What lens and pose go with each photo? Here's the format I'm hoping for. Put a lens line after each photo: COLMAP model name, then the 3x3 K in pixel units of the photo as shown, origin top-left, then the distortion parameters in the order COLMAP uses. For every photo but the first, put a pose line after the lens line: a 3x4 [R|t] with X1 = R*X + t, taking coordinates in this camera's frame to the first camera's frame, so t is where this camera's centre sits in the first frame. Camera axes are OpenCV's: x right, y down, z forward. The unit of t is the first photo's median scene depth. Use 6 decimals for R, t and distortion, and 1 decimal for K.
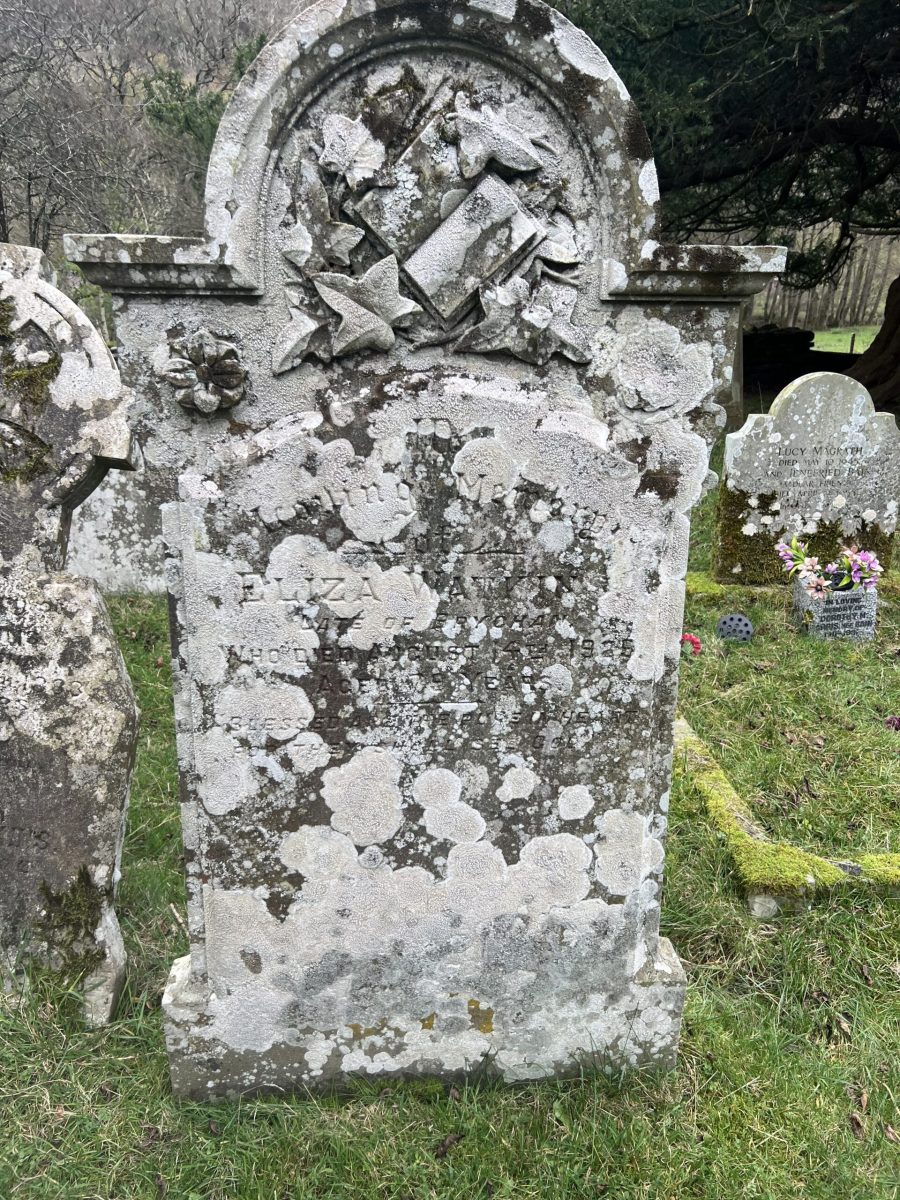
lens RADIAL K [[902.3, 0, 455.4], [0, 902.3, 605.7], [0, 0, 1]] dist [0.050607, -0.051770]
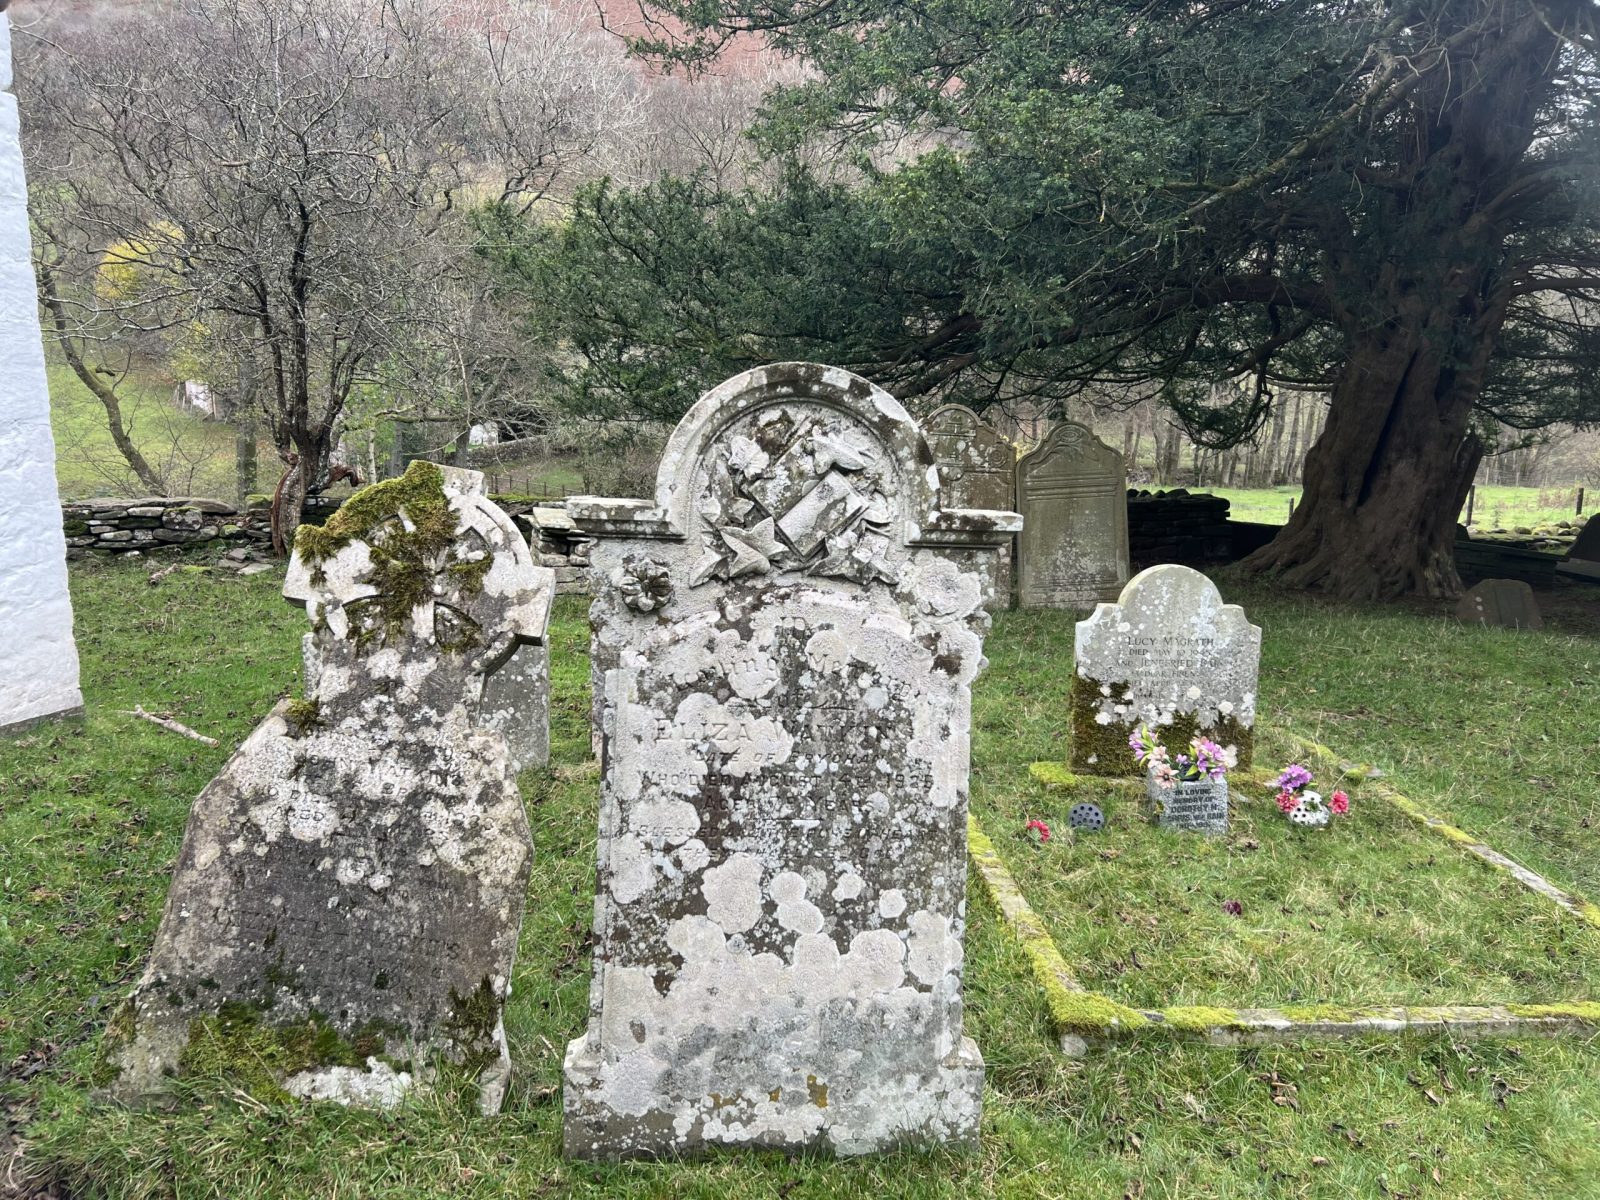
lens RADIAL K [[1203.0, 0, 797.9], [0, 1203.0, 604.9], [0, 0, 1]] dist [0.050607, -0.051770]
pose [[0.999725, 0.023096, -0.004035, -0.008468], [-0.023444, 0.982460, -0.184994, 0.127001], [-0.000309, 0.185038, 0.982731, -0.865657]]
